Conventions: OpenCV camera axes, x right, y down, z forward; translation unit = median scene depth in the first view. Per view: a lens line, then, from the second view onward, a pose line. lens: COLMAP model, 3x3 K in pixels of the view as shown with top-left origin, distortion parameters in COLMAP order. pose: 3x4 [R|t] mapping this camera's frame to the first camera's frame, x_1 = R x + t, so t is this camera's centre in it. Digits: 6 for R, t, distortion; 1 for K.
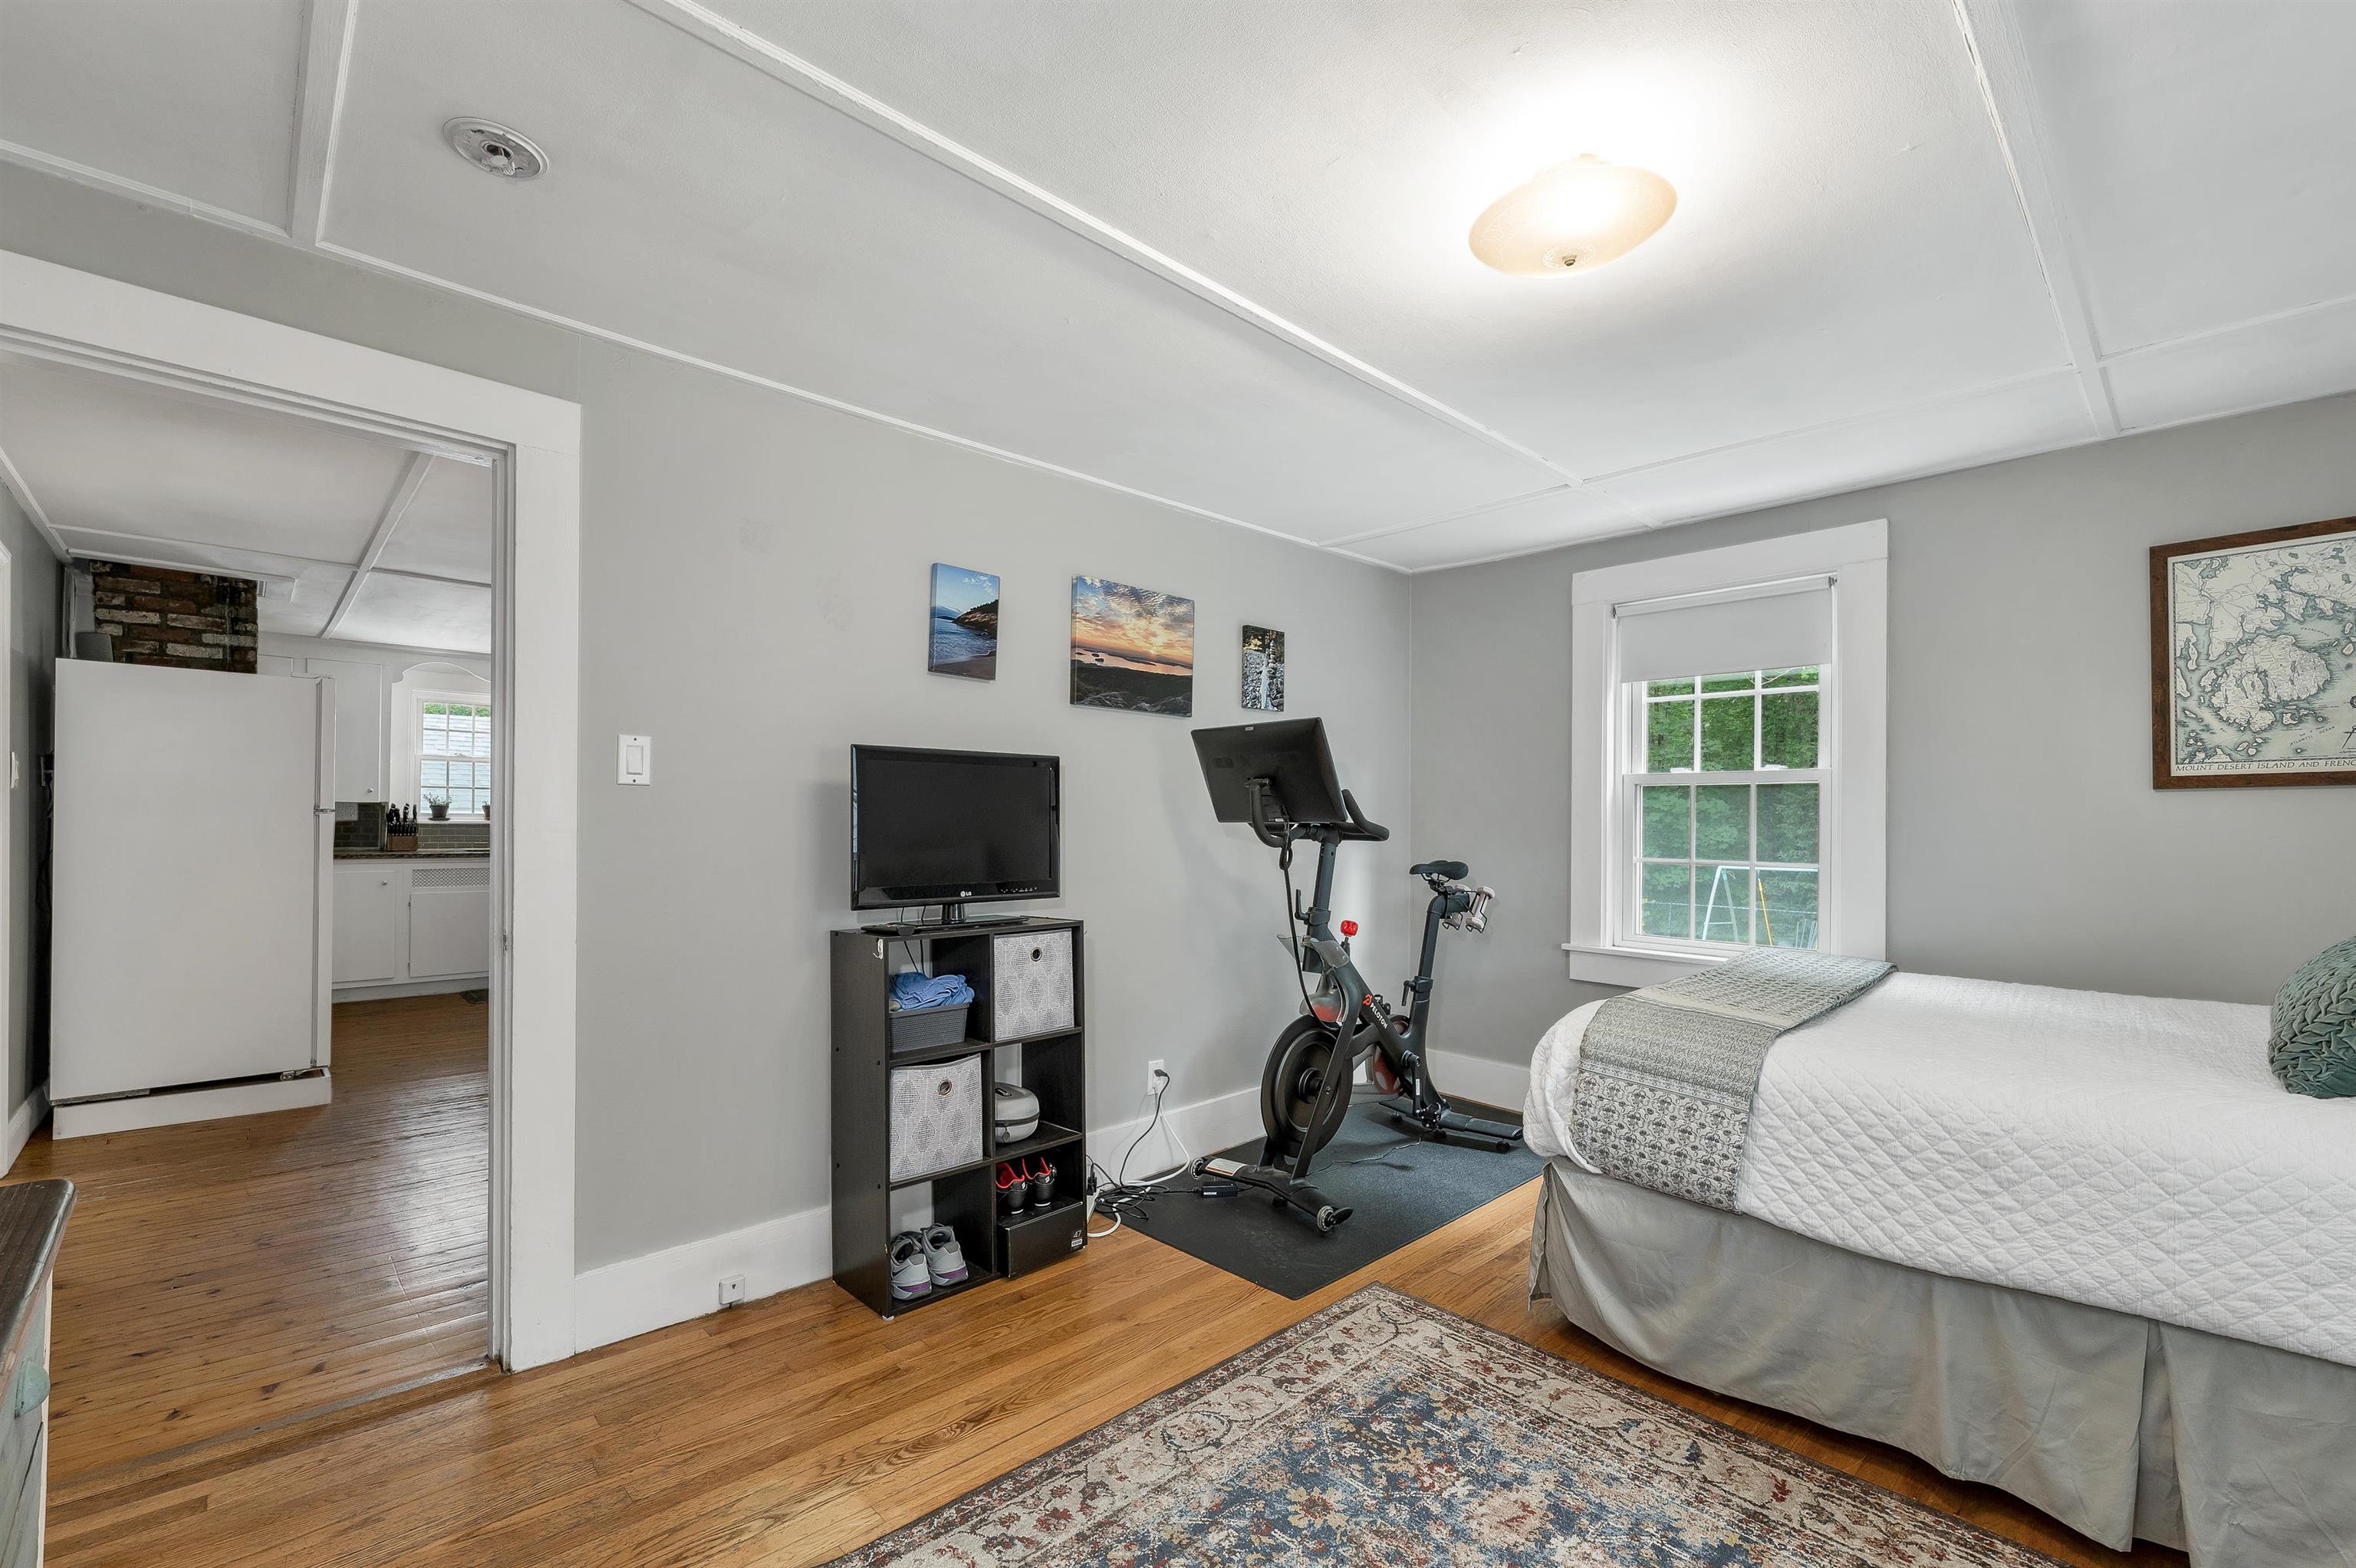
lens RADIAL K [[1000.3, 0, 1175.4], [0, 1000.3, 807.2], [0, 0, 1]] dist [-0.004052, -0.000391]
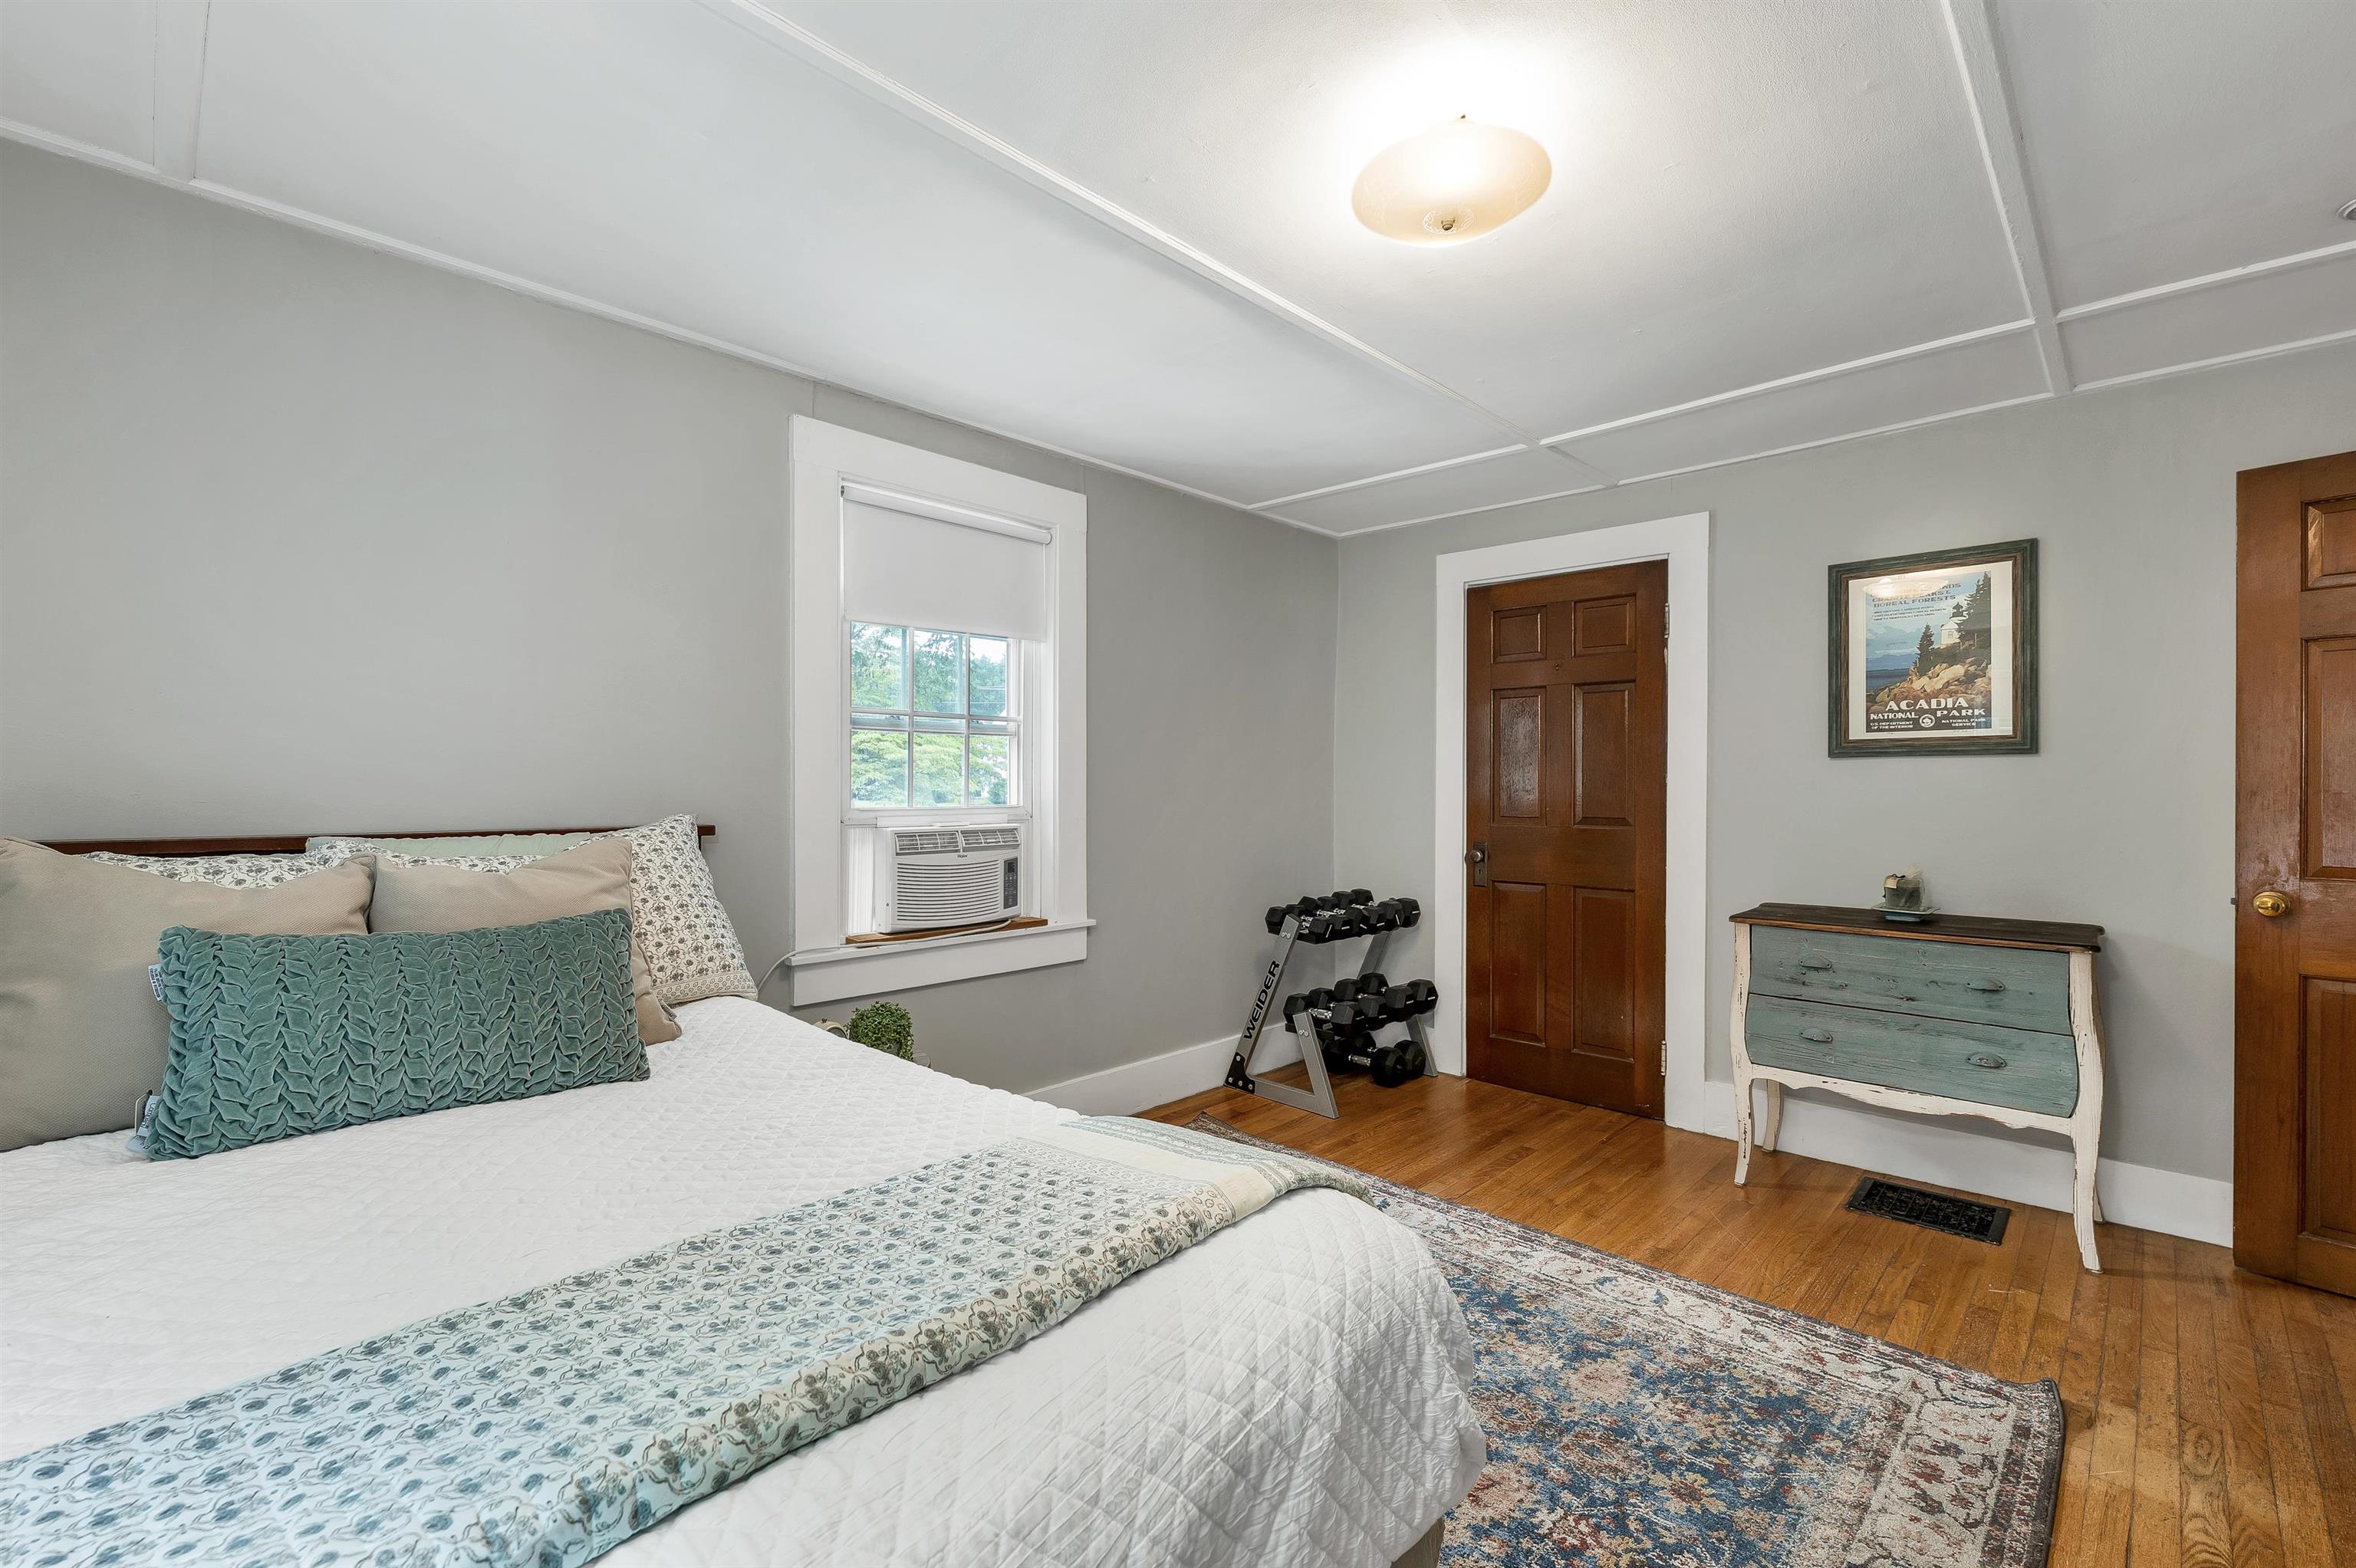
lens RADIAL K [[1032.9, 0, 1178.0], [0, 1032.9, 784.0], [0, 0, 1]] dist [-0.003216, 0.000038]
pose [[-0.998471, -0.010658, -0.054246, 0.693522], [-0.010422, 0.999935, -0.004637, 0.021239], [0.054292, -0.004064, -0.998517, 1.966472]]
